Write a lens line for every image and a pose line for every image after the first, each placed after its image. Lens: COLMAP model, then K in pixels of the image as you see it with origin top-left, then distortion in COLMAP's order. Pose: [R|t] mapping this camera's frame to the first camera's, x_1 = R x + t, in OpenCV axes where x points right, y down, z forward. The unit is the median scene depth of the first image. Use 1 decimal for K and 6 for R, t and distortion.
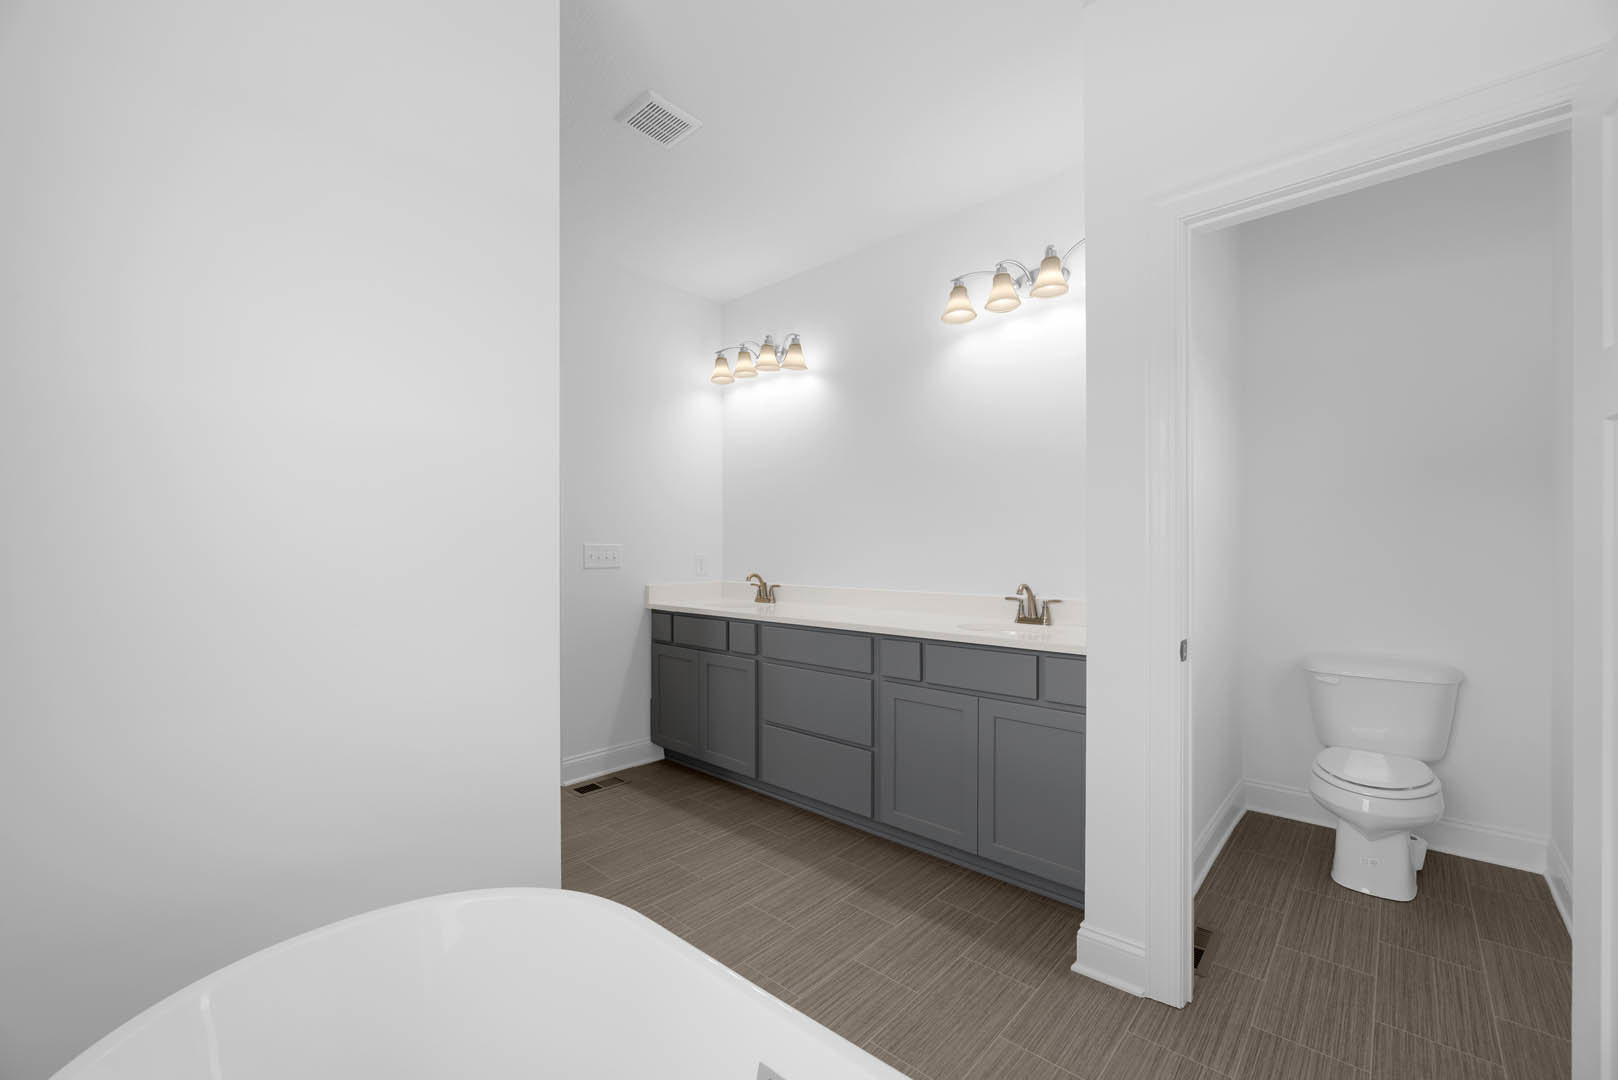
lens RADIAL K [[663.9, 0, 805.6], [0, 663.9, 538.9], [0, 0, 1]] dist [-0.002880, -0.000206]
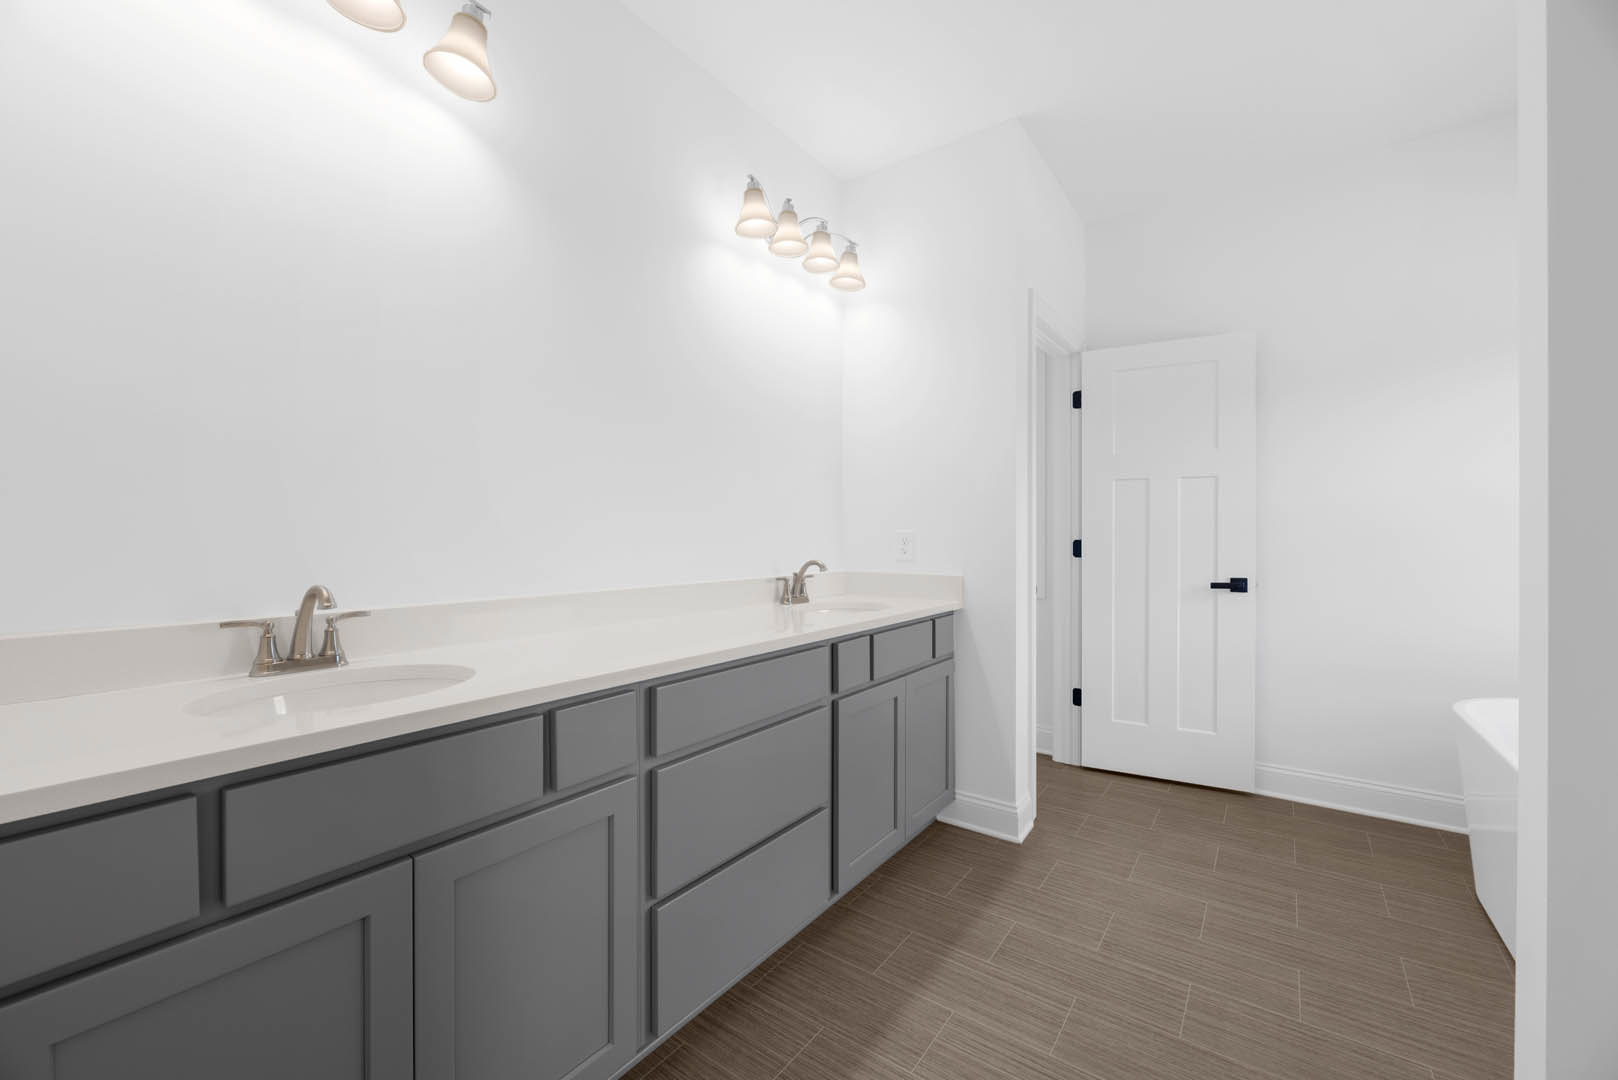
lens RADIAL K [[663.9, 0, 796.5], [0, 663.9, 546.0], [0, 0, 1]] dist [-0.002880, -0.000206]
pose [[-0.108308, -0.002553, 0.994114, -0.639583], [0.002956, 0.999991, 0.002890, 0.046906], [-0.994113, 0.003252, -0.108300, 1.199257]]
